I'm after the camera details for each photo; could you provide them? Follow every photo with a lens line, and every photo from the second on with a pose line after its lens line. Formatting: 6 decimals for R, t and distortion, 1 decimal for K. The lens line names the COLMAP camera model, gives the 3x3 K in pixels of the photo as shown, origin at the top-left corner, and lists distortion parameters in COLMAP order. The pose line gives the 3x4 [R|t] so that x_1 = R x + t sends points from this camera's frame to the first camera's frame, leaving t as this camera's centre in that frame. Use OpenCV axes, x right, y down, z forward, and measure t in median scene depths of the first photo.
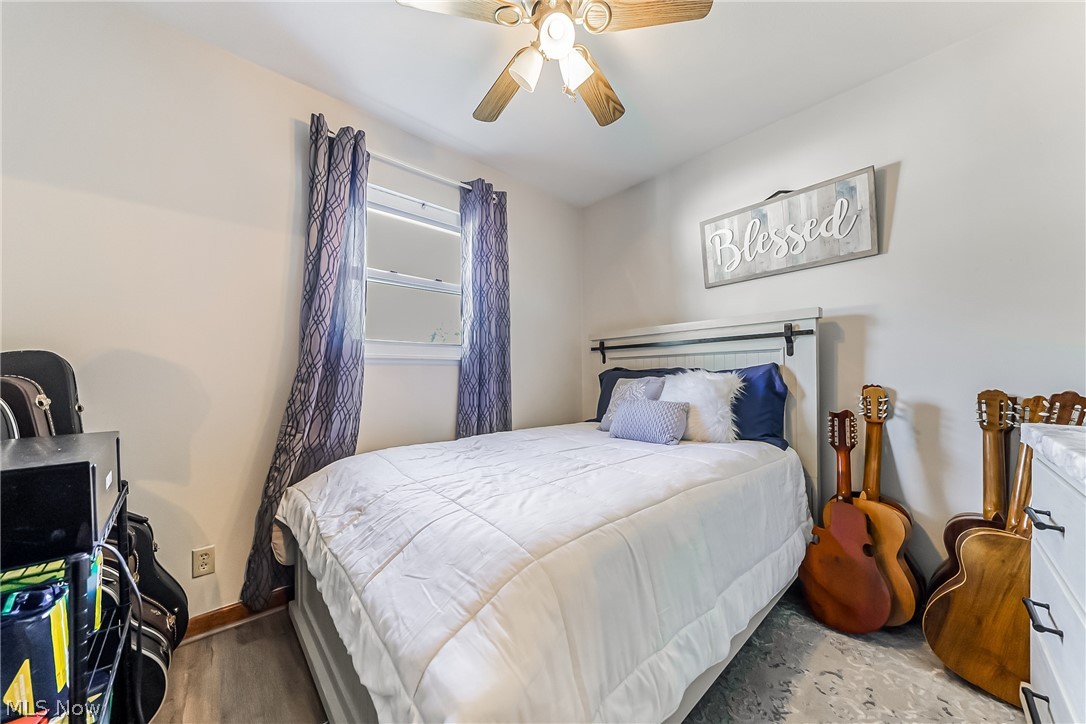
lens RADIAL K [[360.3, 0, 543.2], [0, 360.3, 377.5], [0, 0, 1]] dist [0.000861, 0.000085]
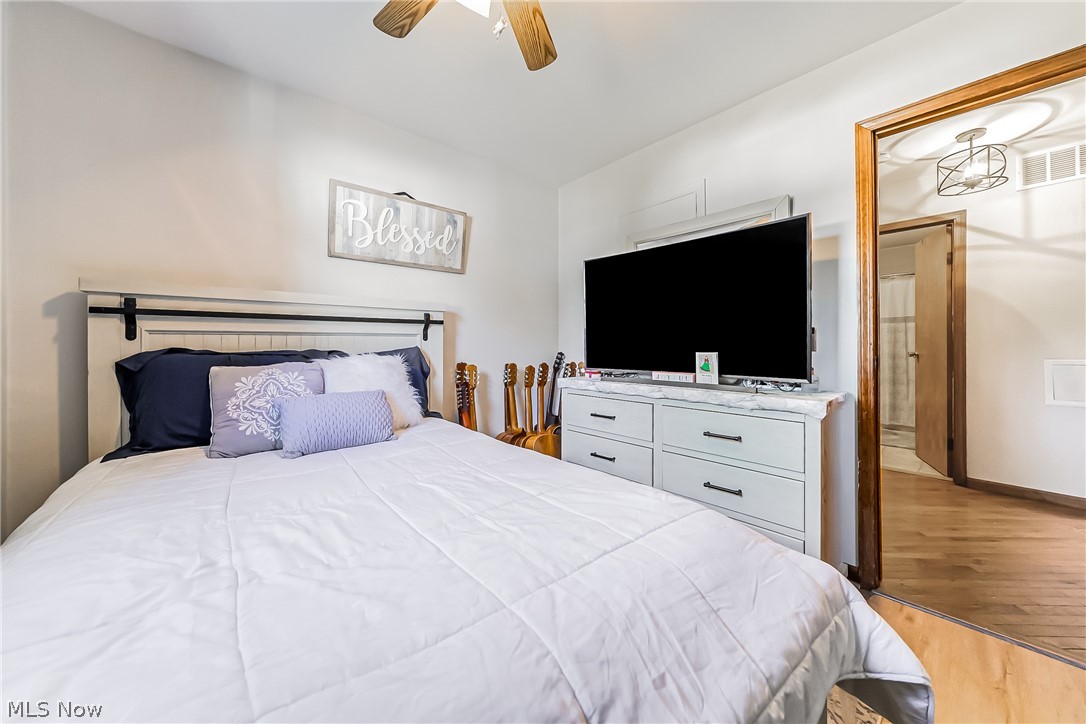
lens RADIAL K [[370.6, 0, 543.1], [0, 370.6, 345.6], [0, 0, 1]] dist [0.000666, 0.000015]
pose [[0.012698, 0.015312, 0.999802, -0.474568], [0.018283, 0.999712, -0.015543, -0.016682], [-0.999752, 0.018477, 0.012415, 0.555788]]
